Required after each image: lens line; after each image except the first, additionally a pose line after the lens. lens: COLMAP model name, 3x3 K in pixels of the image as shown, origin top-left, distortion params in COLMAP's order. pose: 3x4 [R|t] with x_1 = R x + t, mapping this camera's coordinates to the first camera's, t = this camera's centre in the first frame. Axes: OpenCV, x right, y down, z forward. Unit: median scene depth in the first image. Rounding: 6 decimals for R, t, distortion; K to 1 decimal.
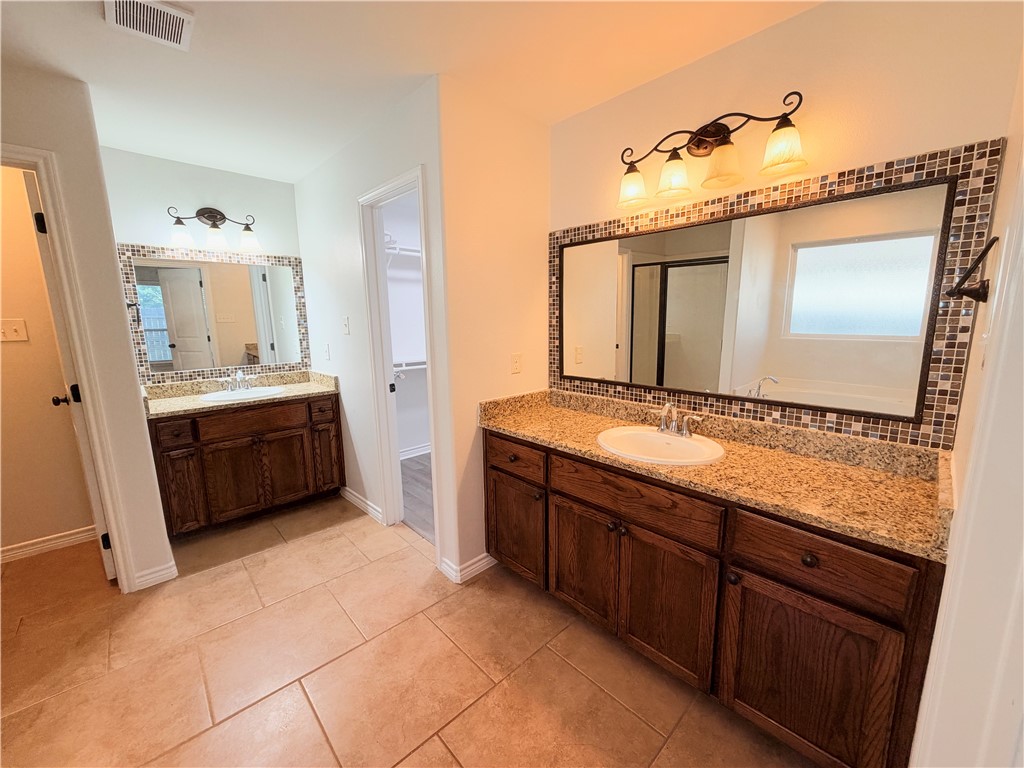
lens RADIAL K [[408.0, 0, 512.0], [0, 408.0, 384.0], [0, 0, 1]] dist [0.000908, -0.000194]
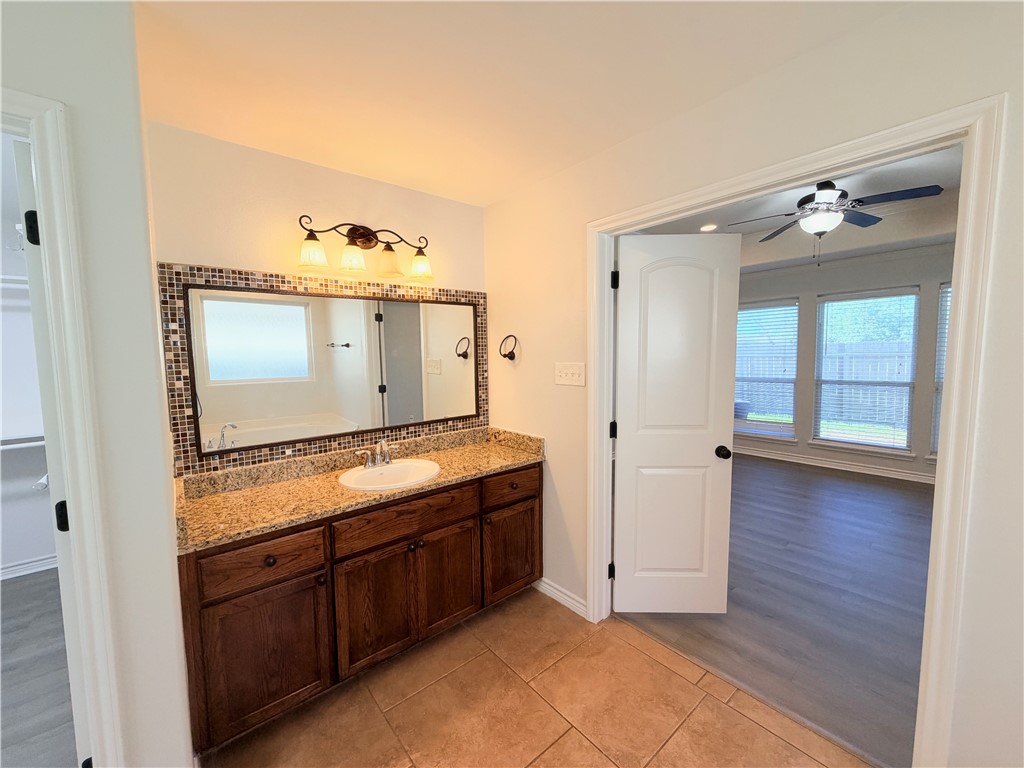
lens RADIAL K [[408.0, 0, 512.0], [0, 408.0, 384.0], [0, 0, 1]] dist [0.000908, -0.000194]
pose [[0.056163, -0.071437, 0.995863, -0.815606], [0.181117, 0.981617, 0.060200, -0.123631], [-0.981857, 0.176986, 0.068069, 0.511108]]
